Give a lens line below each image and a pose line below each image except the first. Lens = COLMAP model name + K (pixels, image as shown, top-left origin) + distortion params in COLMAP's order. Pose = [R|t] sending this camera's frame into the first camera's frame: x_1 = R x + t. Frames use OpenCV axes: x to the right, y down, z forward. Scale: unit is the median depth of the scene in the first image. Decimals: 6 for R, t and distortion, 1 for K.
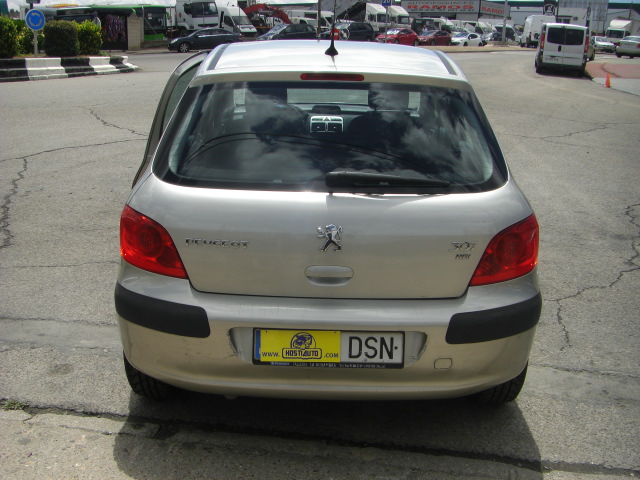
lens RADIAL K [[727.8, 0, 303.3], [0, 727.8, 265.8], [0, 0, 1]] dist [-0.163637, 0.060555]
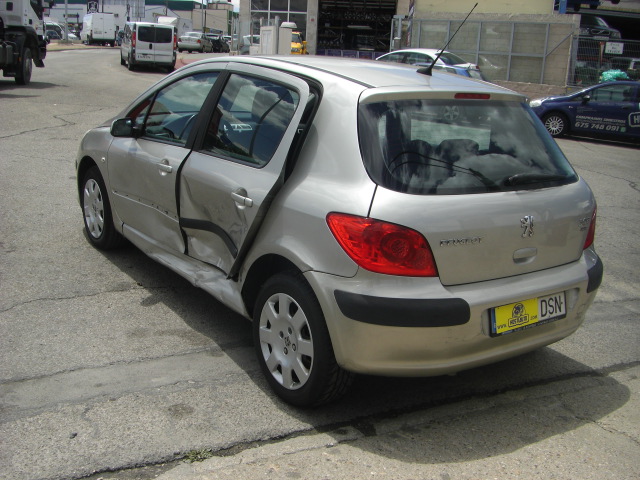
lens RADIAL K [[727.8, 0, 303.3], [0, 727.8, 265.8], [0, 0, 1]] dist [-0.163637, 0.060555]
pose [[0.805560, -0.144431, 0.574641, -0.886927], [0.141272, 0.988684, 0.050456, -0.077328], [-0.575426, 0.040535, 0.816849, 0.182056]]
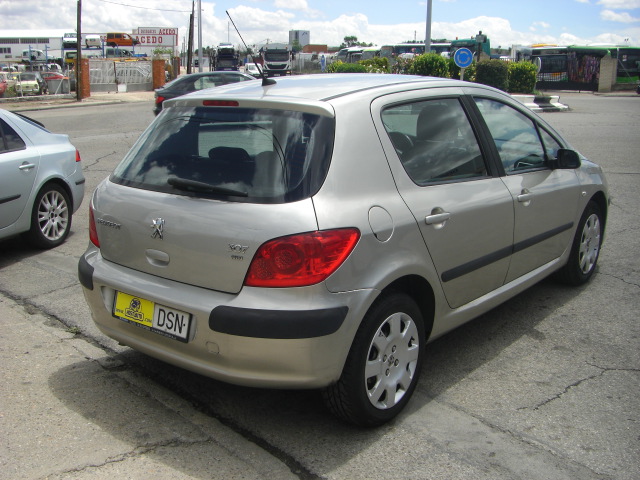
lens RADIAL K [[727.8, 0, 303.3], [0, 727.8, 265.8], [0, 0, 1]] dist [-0.163637, 0.060555]
pose [[0.781101, 0.145290, -0.607265, 0.891442], [-0.177150, 0.984154, 0.007601, -0.024676], [0.598747, 0.101640, 0.794463, 0.136860]]
